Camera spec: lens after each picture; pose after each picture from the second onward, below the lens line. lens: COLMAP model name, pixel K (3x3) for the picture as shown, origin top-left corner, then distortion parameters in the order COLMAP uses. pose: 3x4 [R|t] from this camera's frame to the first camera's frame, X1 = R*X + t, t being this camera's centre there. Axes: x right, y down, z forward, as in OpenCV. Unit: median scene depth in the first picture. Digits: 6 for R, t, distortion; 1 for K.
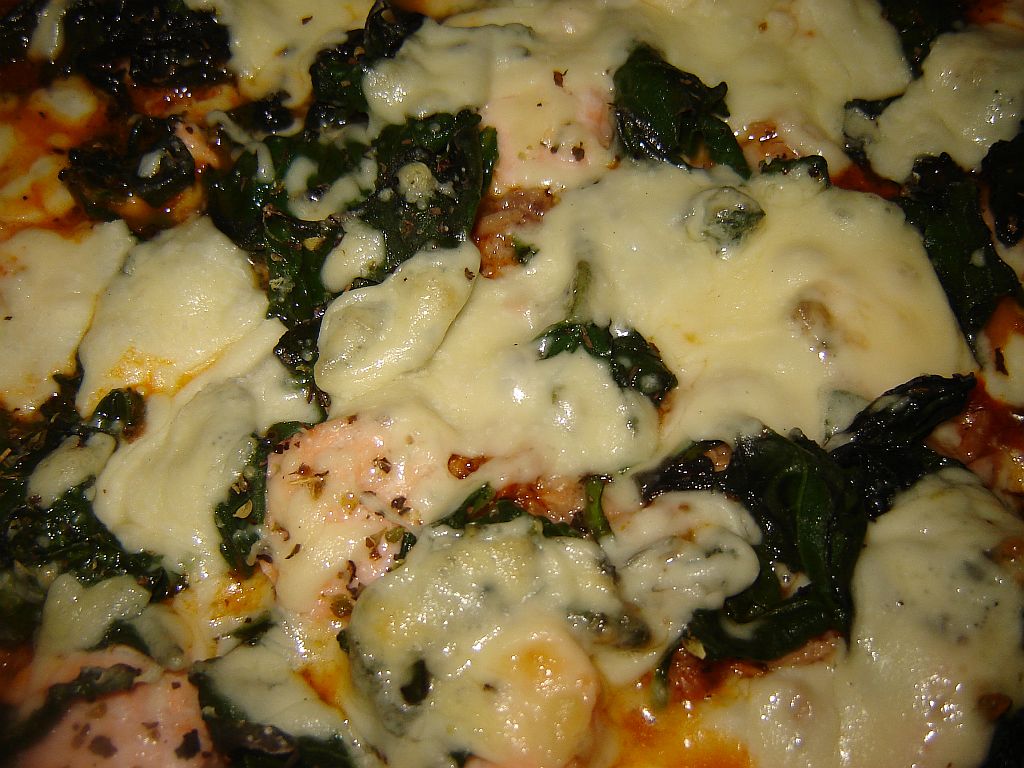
lens RADIAL K [[1156.9, 0, 512.0], [0, 1156.9, 384.0], [0, 0, 1]] dist [-0.148879, -0.016679]
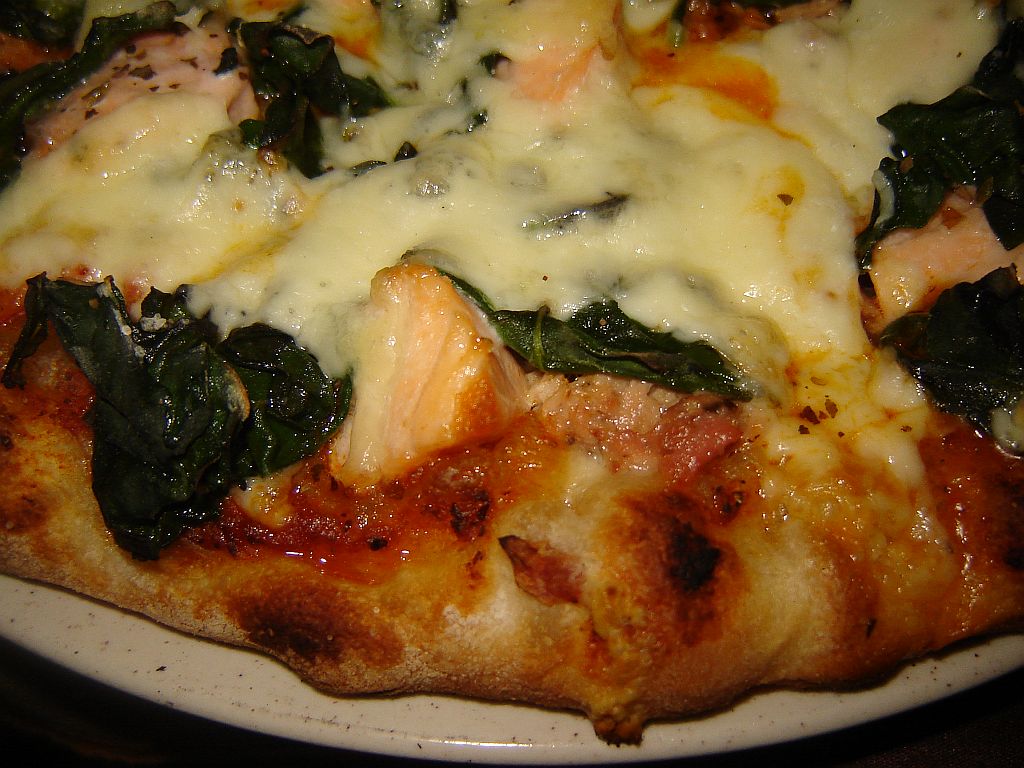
lens RADIAL K [[1156.9, 0, 512.0], [0, 1156.9, 384.0], [0, 0, 1]] dist [-0.148879, -0.016679]
pose [[0.999179, -0.038178, 0.013550, -0.040297], [0.039125, 0.996157, -0.078366, 0.560539], [-0.010506, 0.078832, 0.996833, -0.014142]]
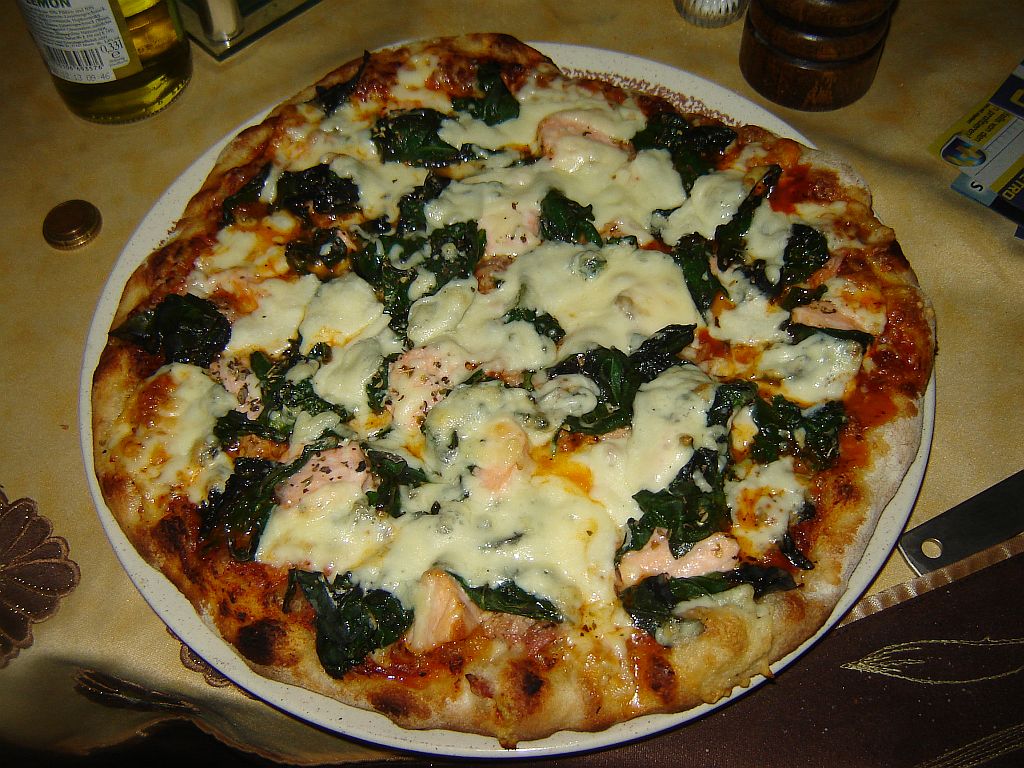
lens RADIAL K [[1156.9, 0, 512.0], [0, 1156.9, 384.0], [0, 0, 1]] dist [-0.148879, -0.016679]
pose [[0.999314, -0.027731, -0.024567, 0.088494], [0.024421, 0.991722, -0.126060, 0.370621], [0.027859, 0.125374, 0.991718, -1.212114]]
